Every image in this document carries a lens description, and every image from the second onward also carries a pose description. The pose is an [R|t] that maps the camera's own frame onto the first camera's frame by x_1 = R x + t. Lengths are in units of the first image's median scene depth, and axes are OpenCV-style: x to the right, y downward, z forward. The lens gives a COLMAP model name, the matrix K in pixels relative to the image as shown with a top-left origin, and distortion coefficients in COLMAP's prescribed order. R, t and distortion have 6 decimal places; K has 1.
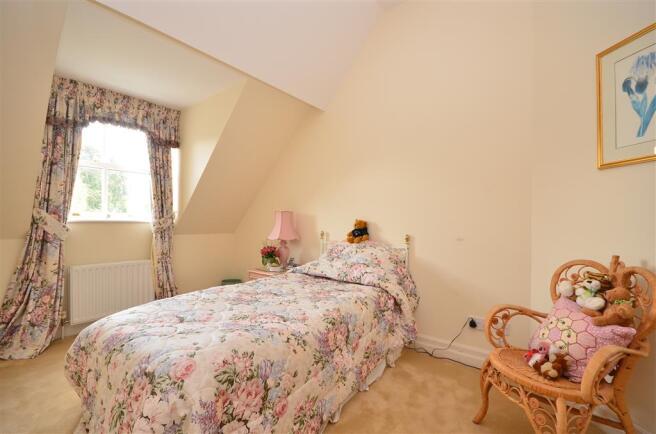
lens RADIAL K [[284.4, 0, 329.2], [0, 284.4, 225.8], [0, 0, 1]] dist [-0.009847, -0.000413]
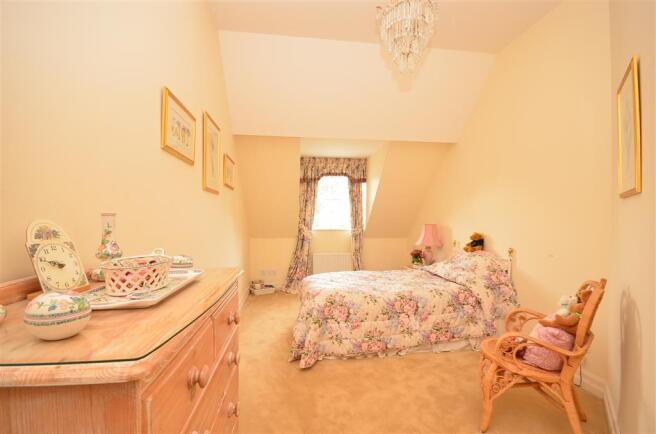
lens RADIAL K [[284.4, 0, 329.2], [0, 284.4, 225.8], [0, 0, 1]] dist [-0.009847, -0.000413]
pose [[0.706837, 0.009661, -0.707311, 0.563396], [-0.008038, 0.999952, 0.005626, -0.057910], [0.707331, 0.001708, 0.706880, -0.317029]]
